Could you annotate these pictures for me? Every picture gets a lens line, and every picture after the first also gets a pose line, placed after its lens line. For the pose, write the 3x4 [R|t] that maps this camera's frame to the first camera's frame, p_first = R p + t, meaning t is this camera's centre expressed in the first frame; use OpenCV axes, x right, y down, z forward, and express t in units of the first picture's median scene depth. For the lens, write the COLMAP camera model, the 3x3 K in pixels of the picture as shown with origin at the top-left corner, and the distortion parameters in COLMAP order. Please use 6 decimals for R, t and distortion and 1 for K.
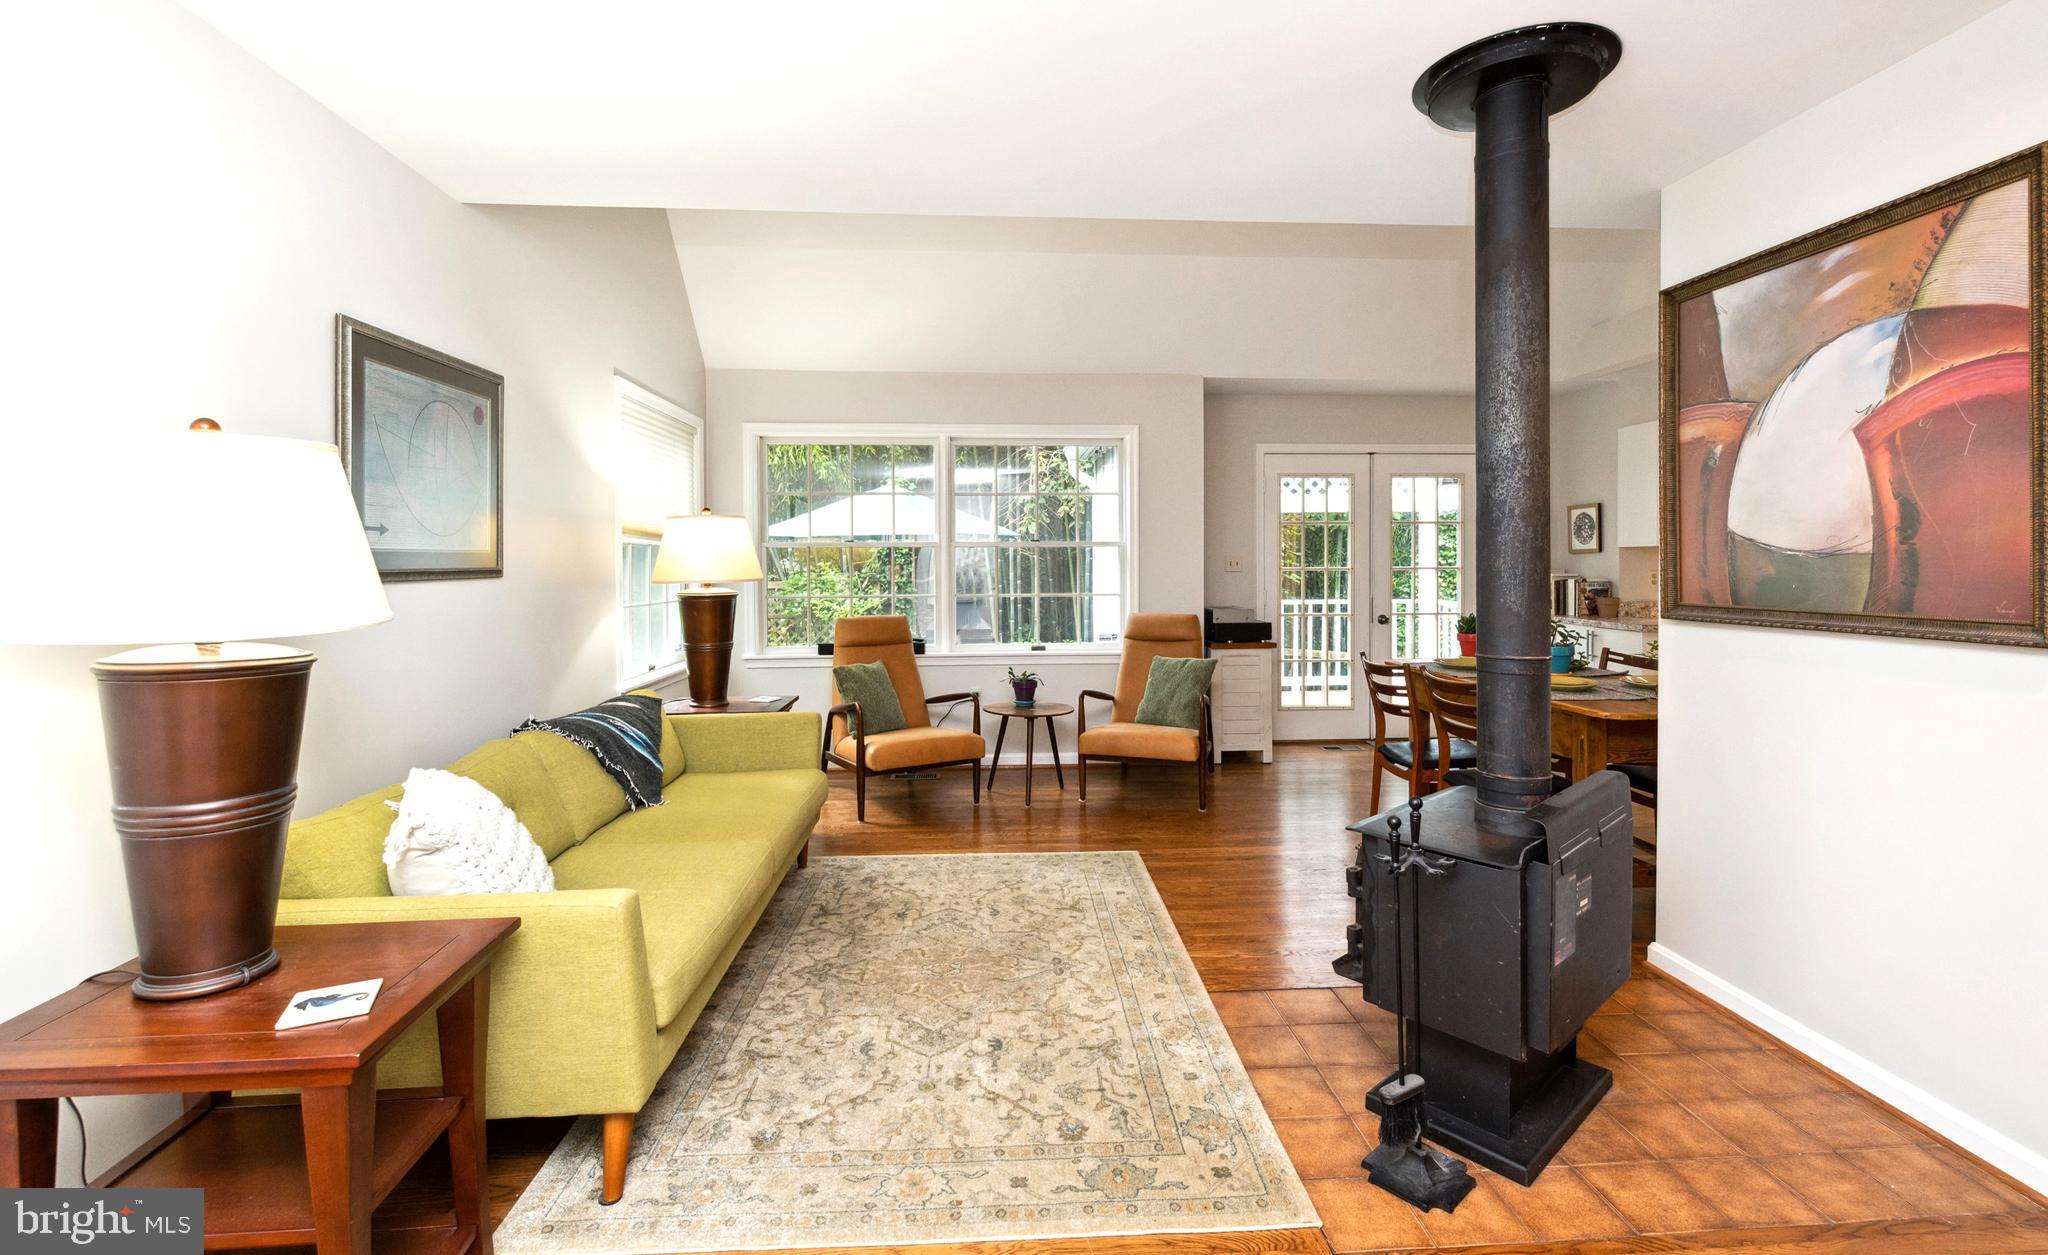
lens RADIAL K [[906.8, 0, 1034.8], [0, 906.8, 579.4], [0, 0, 1]] dist [0.000435, -0.004420]
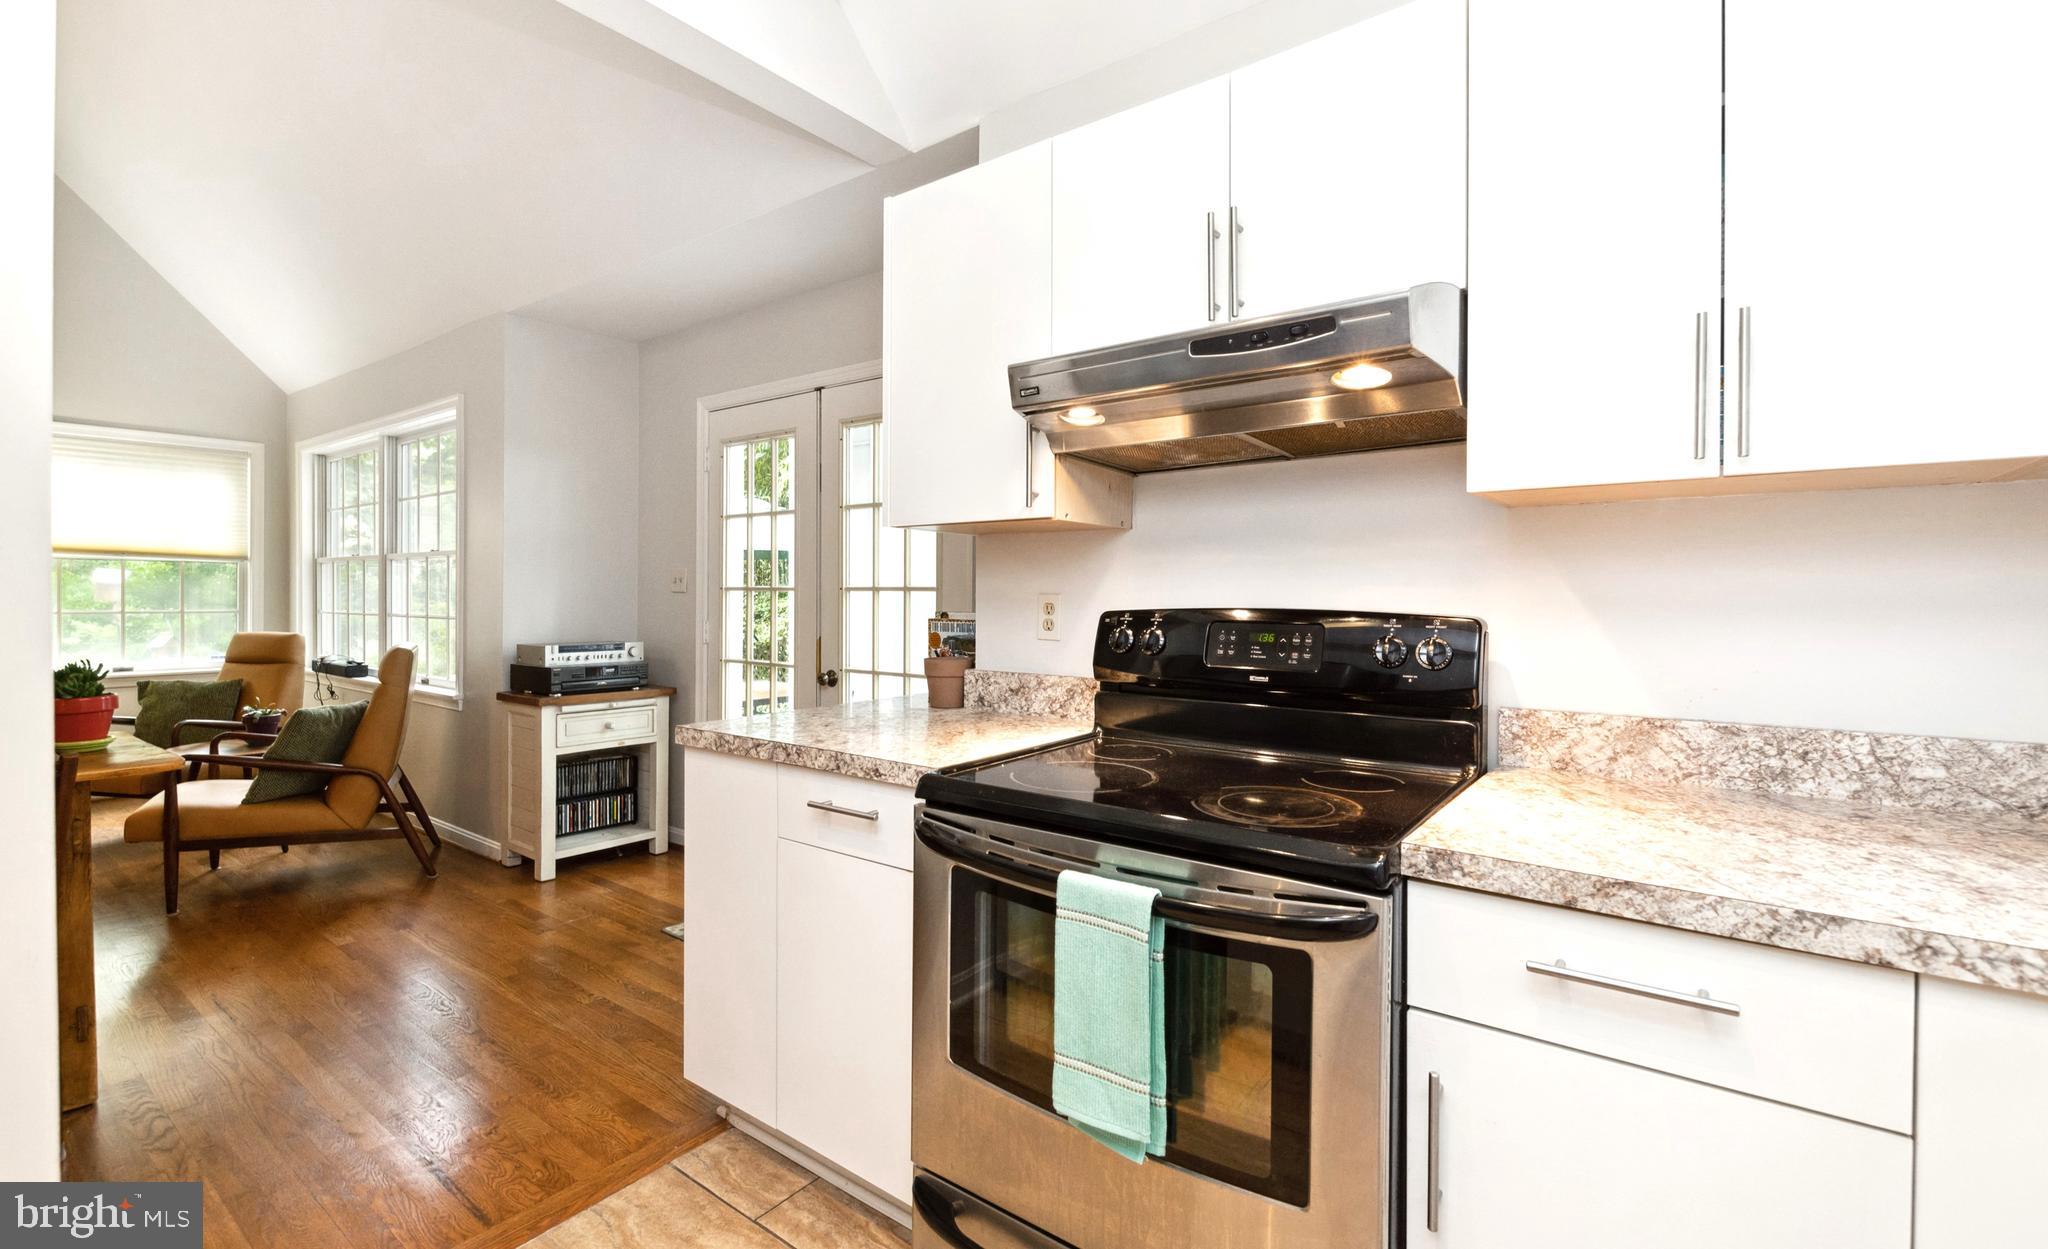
lens RADIAL K [[906.8, 0, 1041.4], [0, 906.8, 584.5], [0, 0, 1]] dist [0.000435, -0.004420]
pose [[0.748618, 0.006797, -0.662967, 2.158903], [-0.023246, 0.999602, -0.016000, -0.018973], [0.662594, 0.027390, 0.748478, 1.640688]]
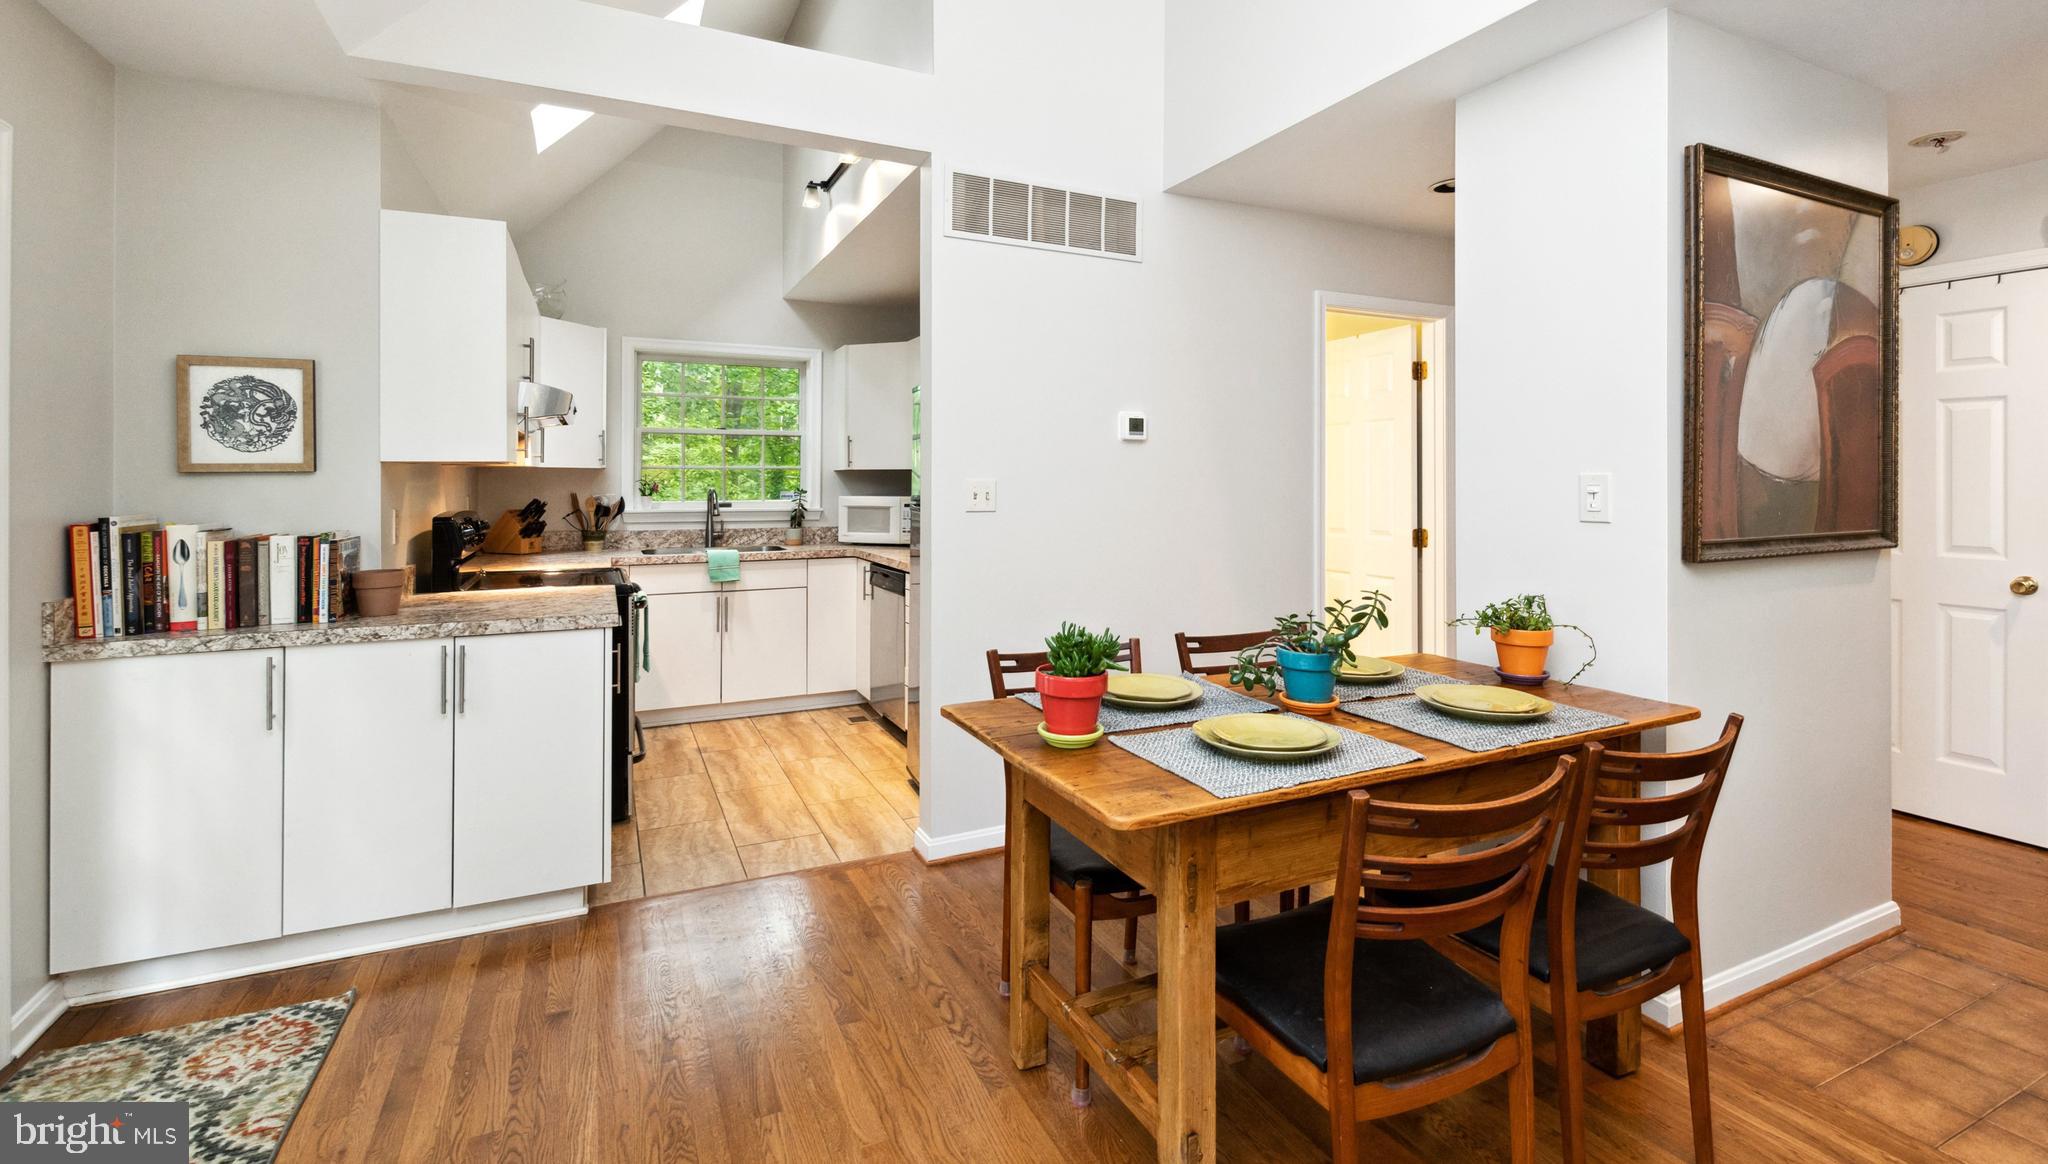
lens RADIAL K [[906.3, 0, 1044.0], [0, 906.3, 446.9], [0, 0, 1]] dist [0.007277, -0.001584]
pose [[-0.364488, 0.042138, 0.930254, 0.186714], [0.021259, 0.999092, -0.036926, -0.042545], [-0.930965, 0.006318, -0.365053, 1.956217]]
